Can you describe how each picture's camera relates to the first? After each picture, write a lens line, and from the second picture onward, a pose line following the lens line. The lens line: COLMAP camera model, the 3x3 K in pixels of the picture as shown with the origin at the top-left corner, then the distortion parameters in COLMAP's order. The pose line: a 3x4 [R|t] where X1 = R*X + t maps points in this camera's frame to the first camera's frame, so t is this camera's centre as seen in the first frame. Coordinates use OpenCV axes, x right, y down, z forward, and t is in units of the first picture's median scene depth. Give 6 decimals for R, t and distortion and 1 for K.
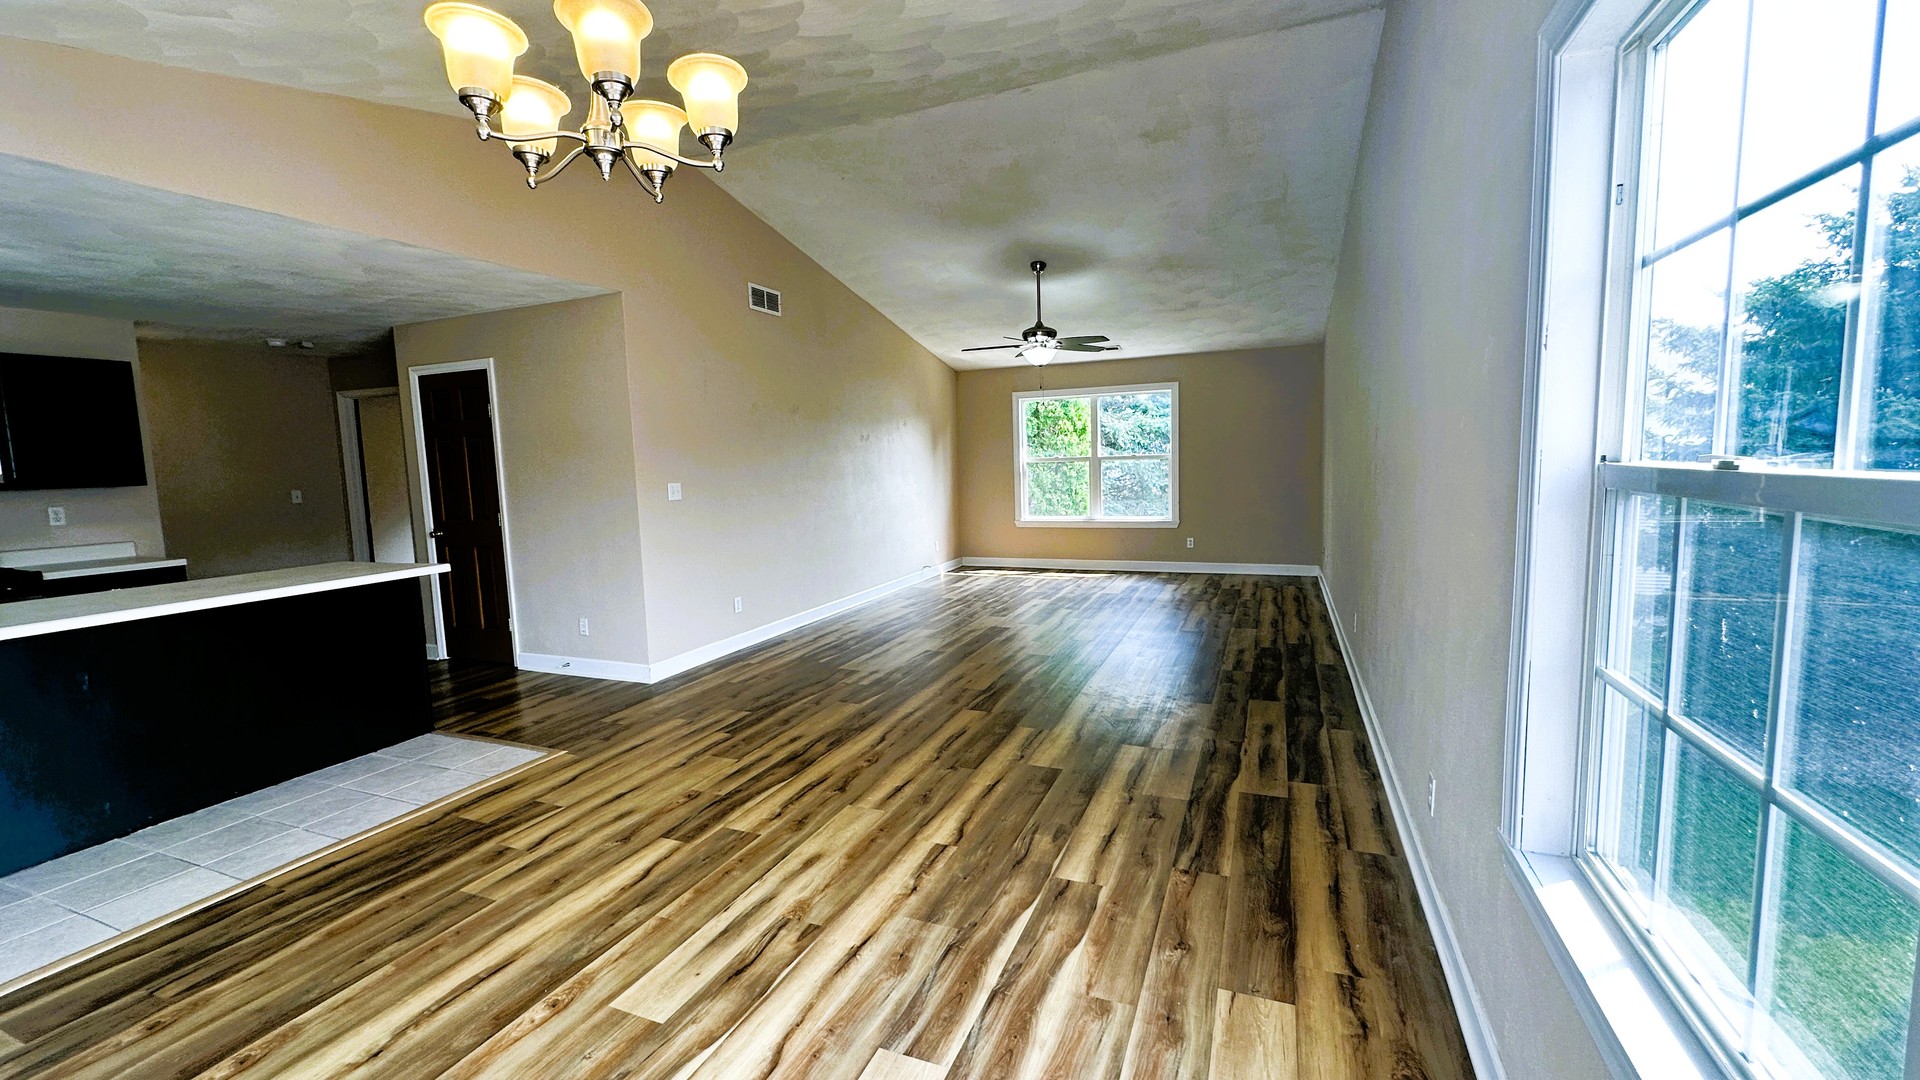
lens RADIAL K [[773.1, 0, 954.6], [0, 773.1, 536.6], [0, 0, 1]] dist [0.000570, 0.000086]
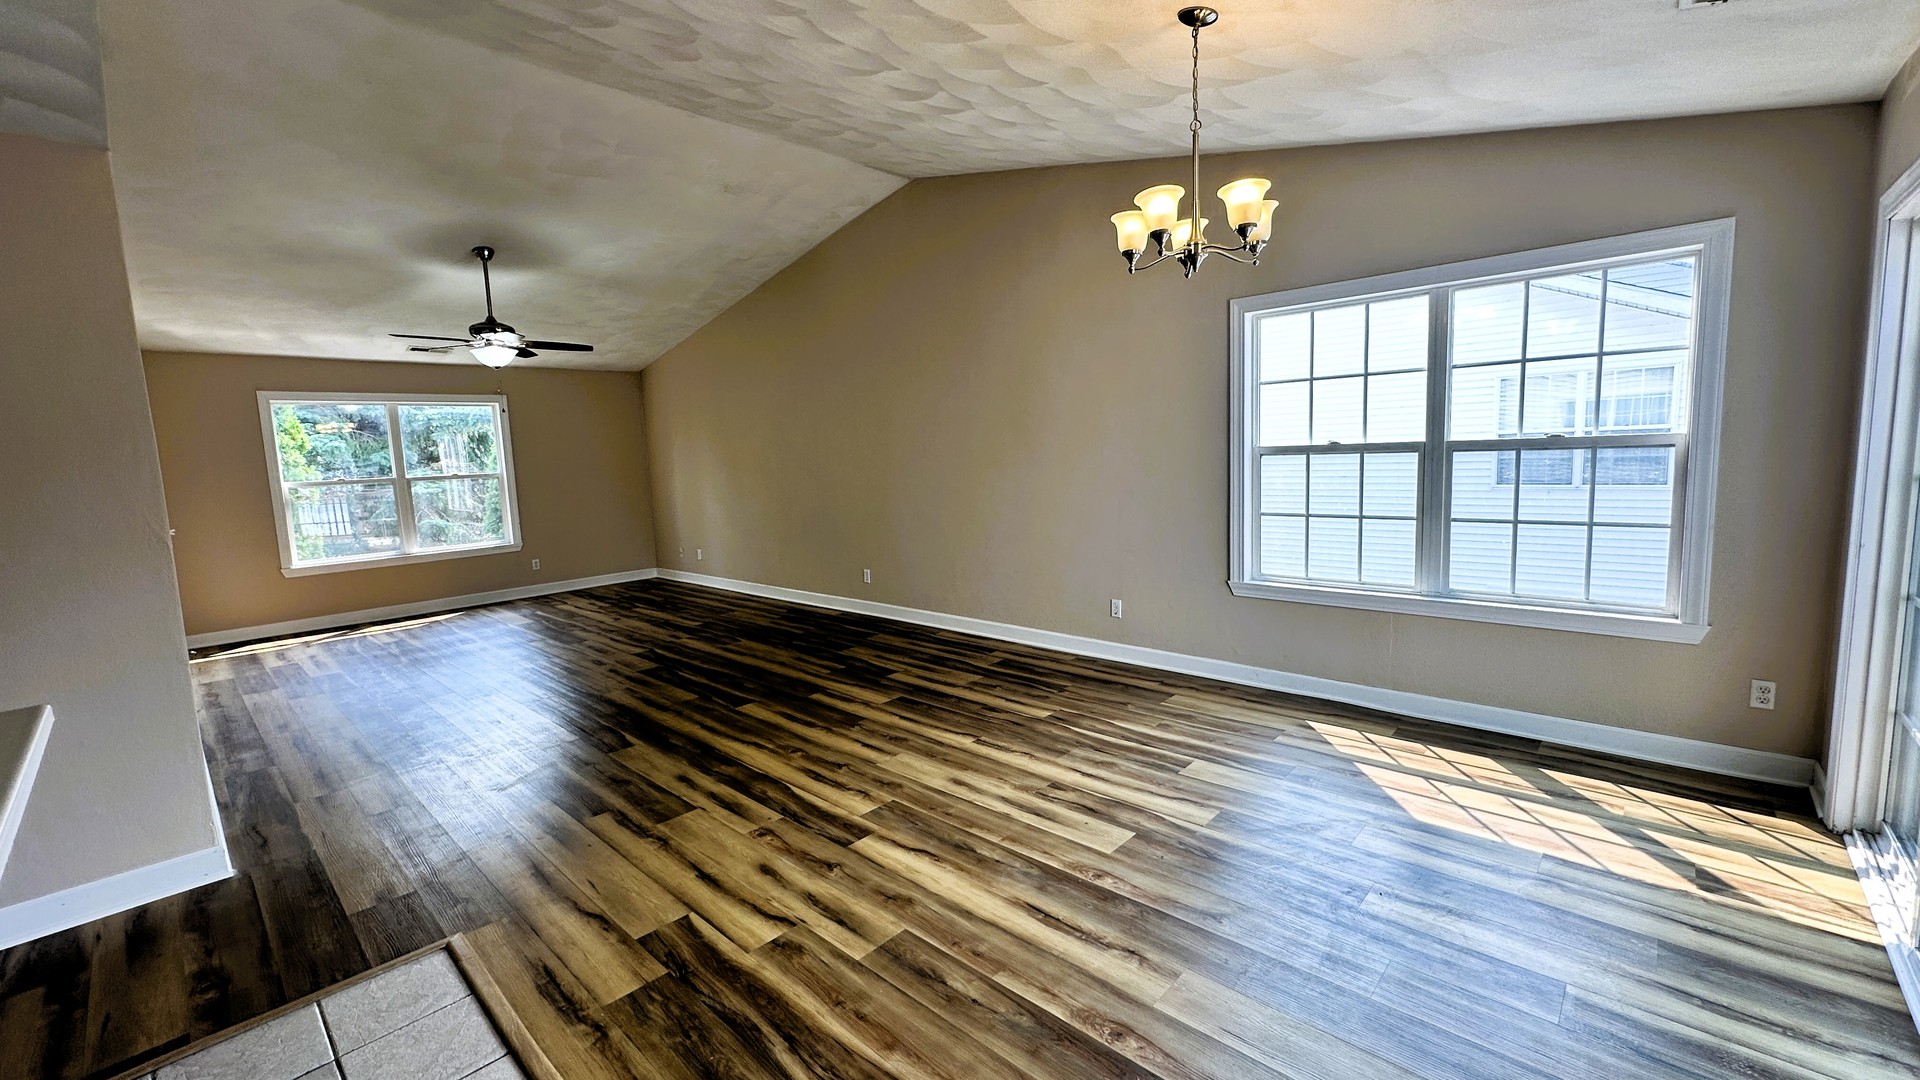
lens RADIAL K [[773.1, 0, 954.6], [0, 773.1, 536.6], [0, 0, 1]] dist [0.000570, 0.000086]
pose [[0.347835, -0.090103, 0.933216, -1.185790], [0.126413, 0.990789, 0.048544, -0.020806], [-0.928994, 0.101086, 0.356021, 0.492753]]
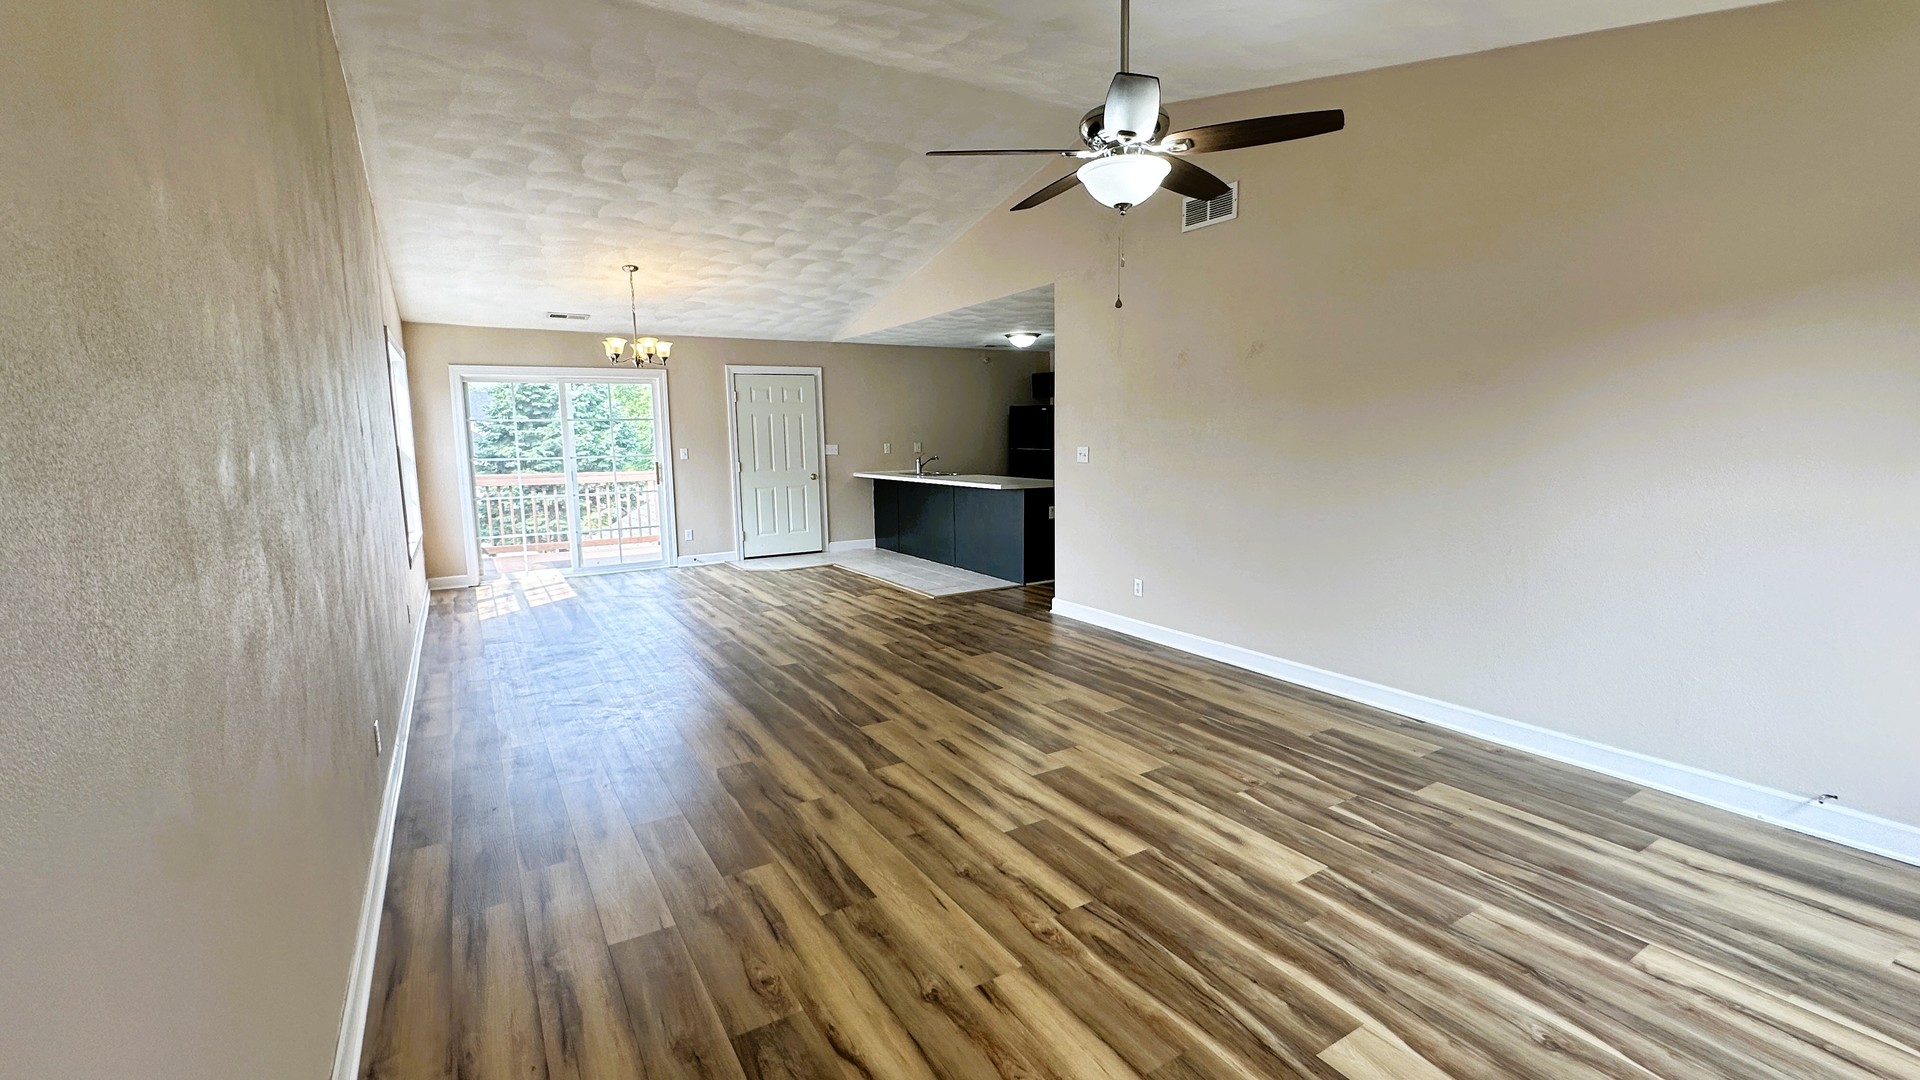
lens RADIAL K [[773.1, 0, 954.6], [0, 773.1, 536.6], [0, 0, 1]] dist [0.000570, 0.000086]
pose [[-0.576699, 0.149414, -0.803177, 1.080632], [-0.053012, 0.974217, 0.219296, -0.301133], [0.815235, 0.169046, -0.553910, 2.552745]]
